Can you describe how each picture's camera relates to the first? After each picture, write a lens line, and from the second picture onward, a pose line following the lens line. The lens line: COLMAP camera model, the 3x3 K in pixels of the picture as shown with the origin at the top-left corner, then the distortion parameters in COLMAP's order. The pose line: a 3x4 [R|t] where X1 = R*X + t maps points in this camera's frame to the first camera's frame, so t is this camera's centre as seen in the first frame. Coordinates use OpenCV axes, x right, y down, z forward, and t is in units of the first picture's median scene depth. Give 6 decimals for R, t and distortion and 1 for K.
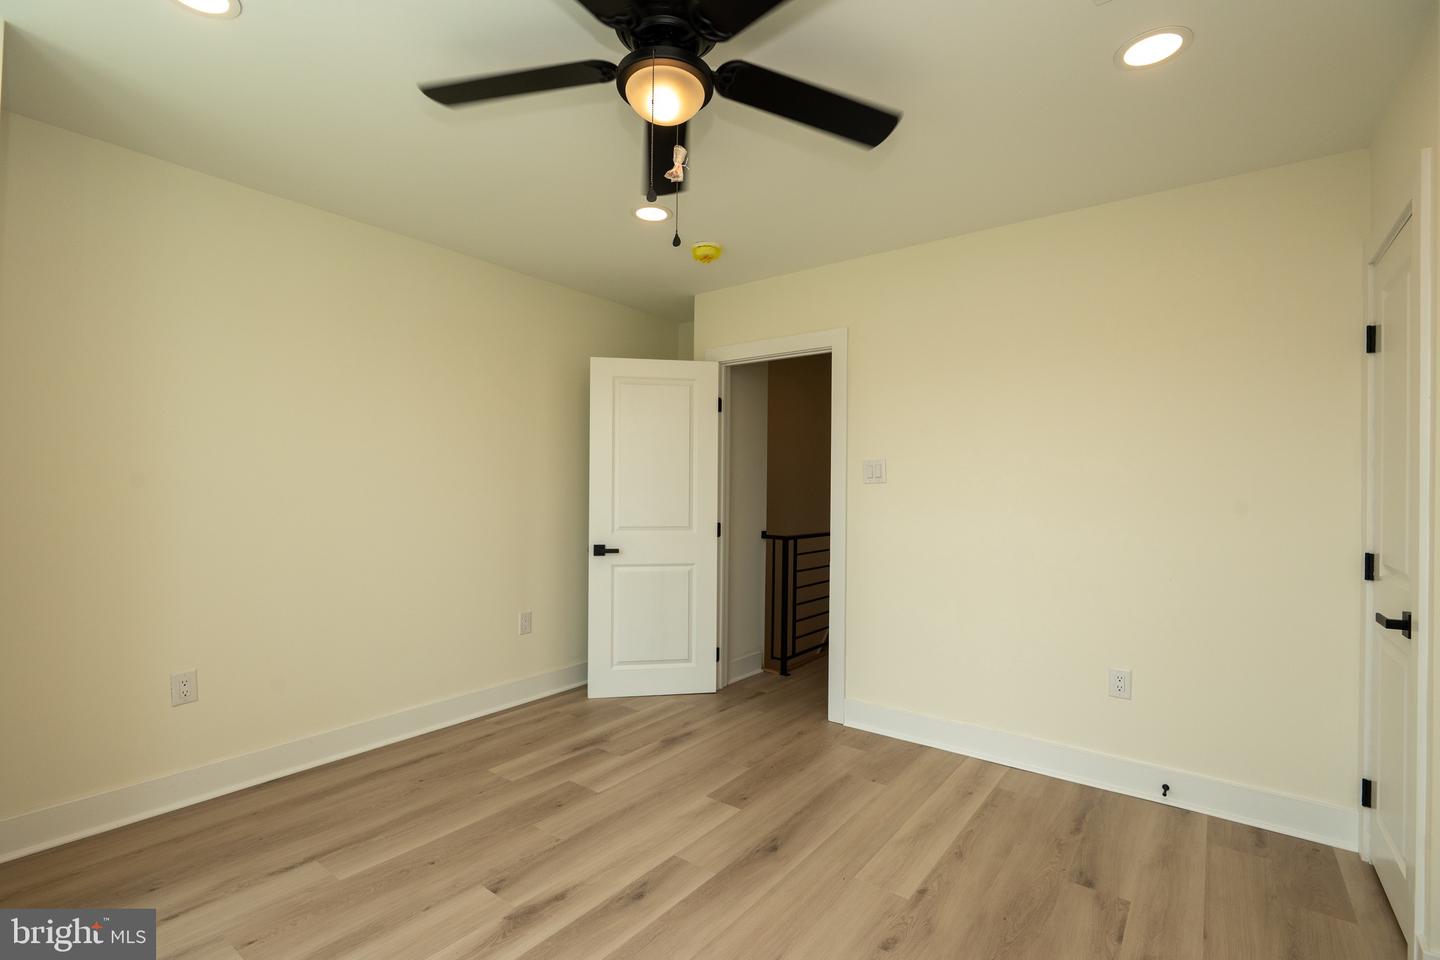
lens RADIAL K [[658.9, 0, 716.4], [0, 658.9, 484.5], [0, 0, 1]] dist [0.001734, -0.003934]
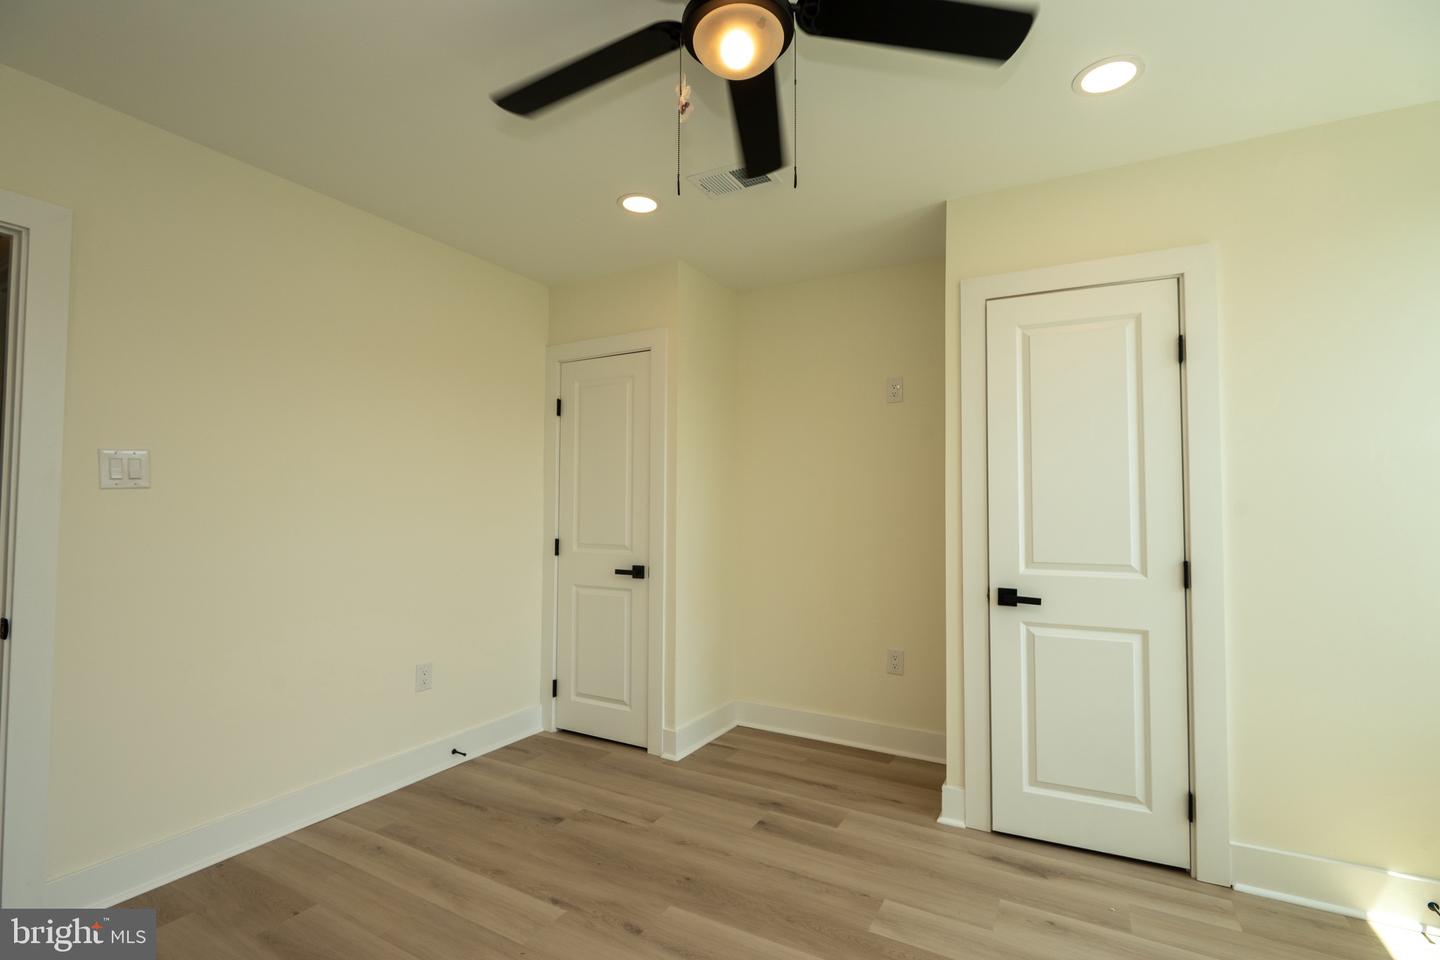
lens RADIAL K [[658.9, 0, 718.8], [0, 658.9, 495.3], [0, 0, 1]] dist [0.001734, -0.003934]
pose [[-0.154465, 0.010038, 0.987947, -0.614104], [-0.014330, 0.999820, -0.012400, 0.010011], [-0.987894, -0.016073, -0.154294, 0.786768]]
